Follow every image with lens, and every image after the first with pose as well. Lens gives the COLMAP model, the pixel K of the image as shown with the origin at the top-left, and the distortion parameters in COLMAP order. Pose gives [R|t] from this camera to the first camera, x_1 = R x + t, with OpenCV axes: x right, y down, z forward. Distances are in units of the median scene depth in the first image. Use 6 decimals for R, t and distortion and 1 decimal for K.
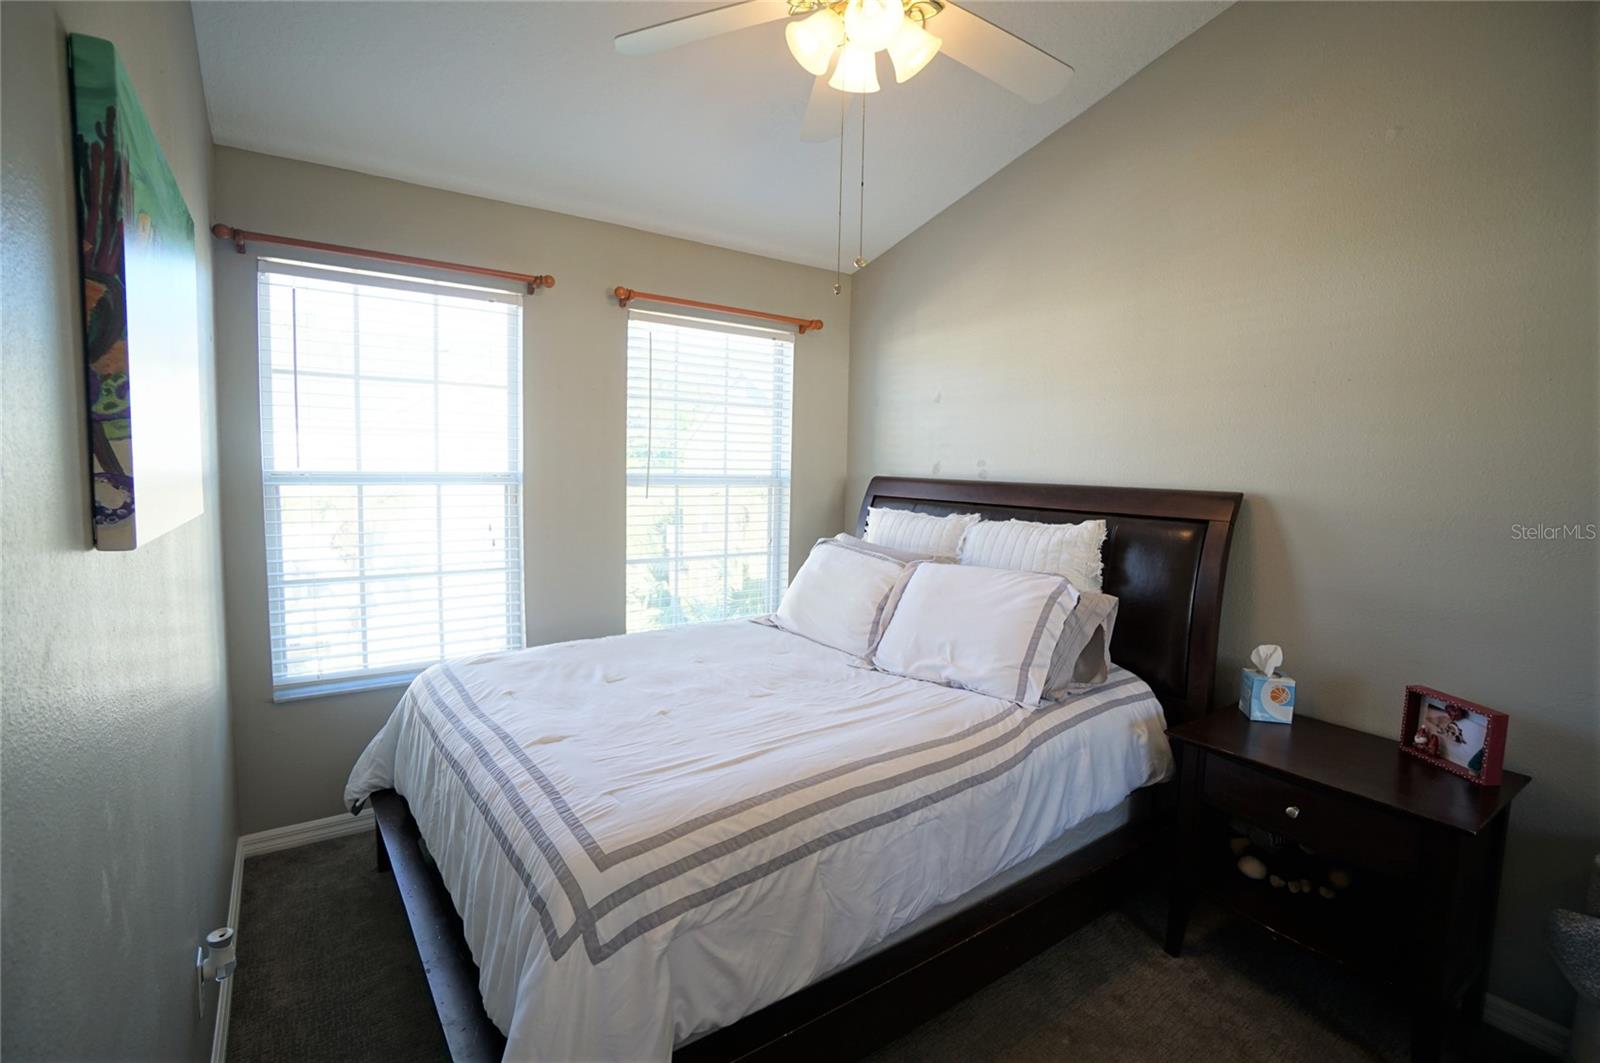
lens RADIAL K [[724.3, 0, 800.0], [0, 724.3, 531.5], [0, 0, 1]] dist [-0.041214, 0.000504]
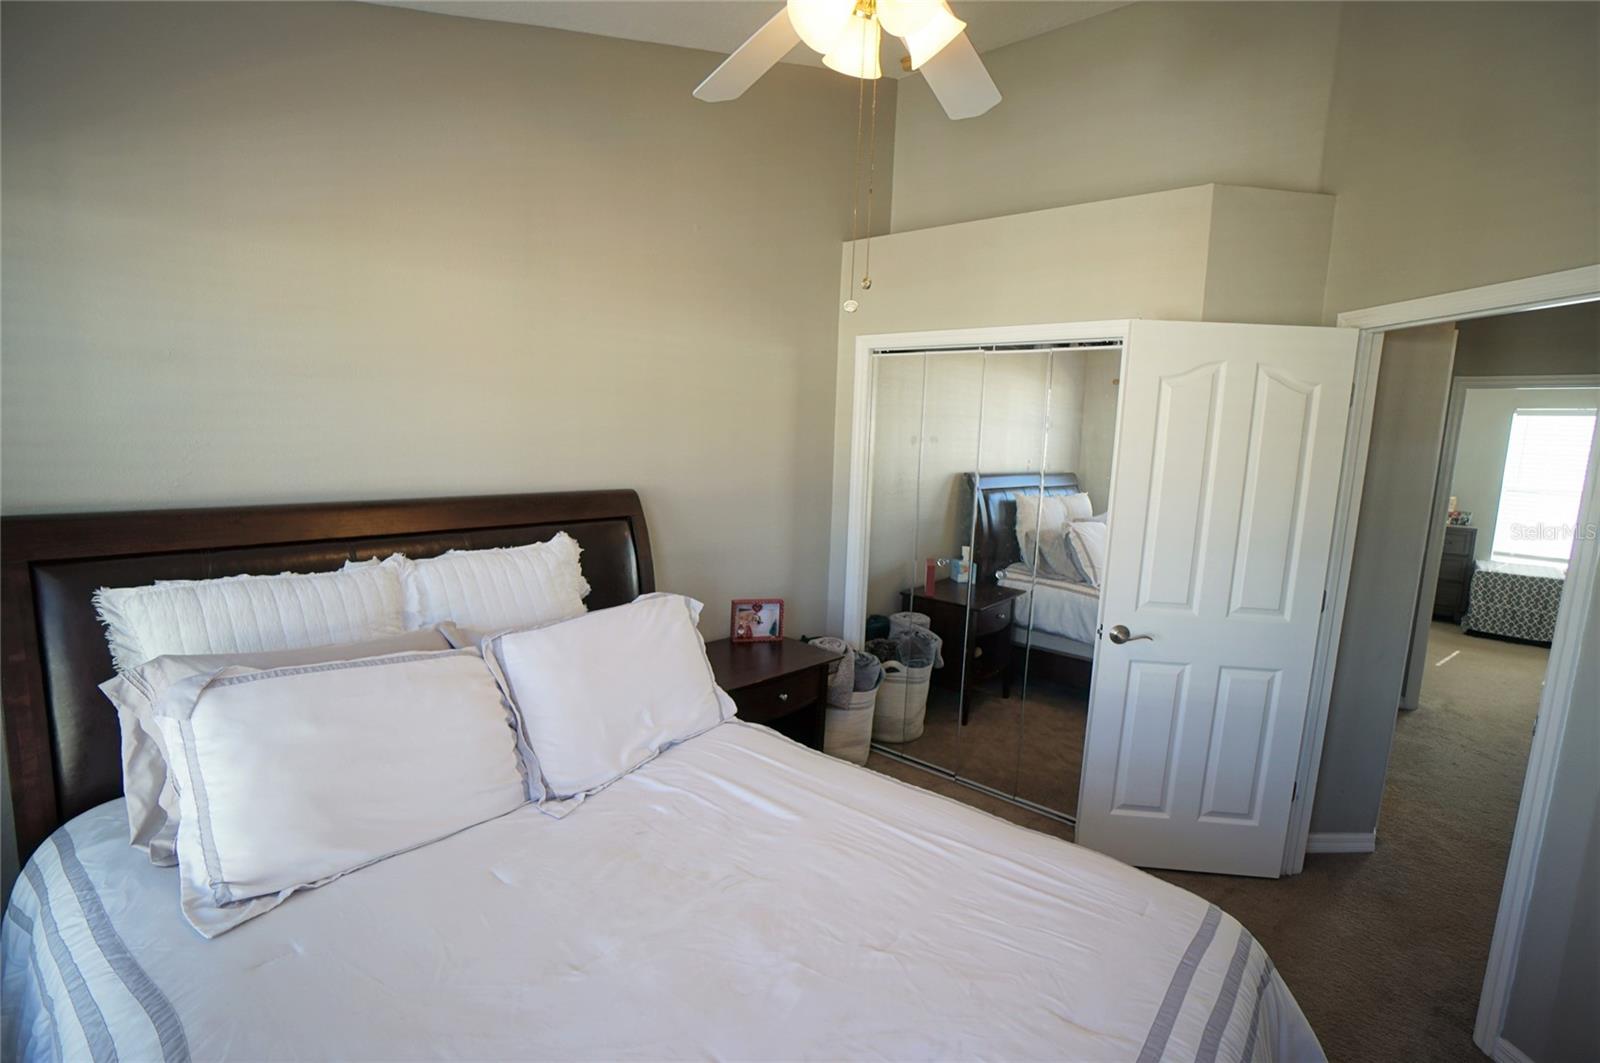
lens RADIAL K [[724.3, 0, 800.0], [0, 724.3, 531.5], [0, 0, 1]] dist [-0.041214, 0.000504]
pose [[-0.251404, -0.157235, 0.955025, -0.747541], [0.040622, 0.984133, 0.172721, -0.225864], [-0.967030, 0.082218, -0.241027, 1.286565]]
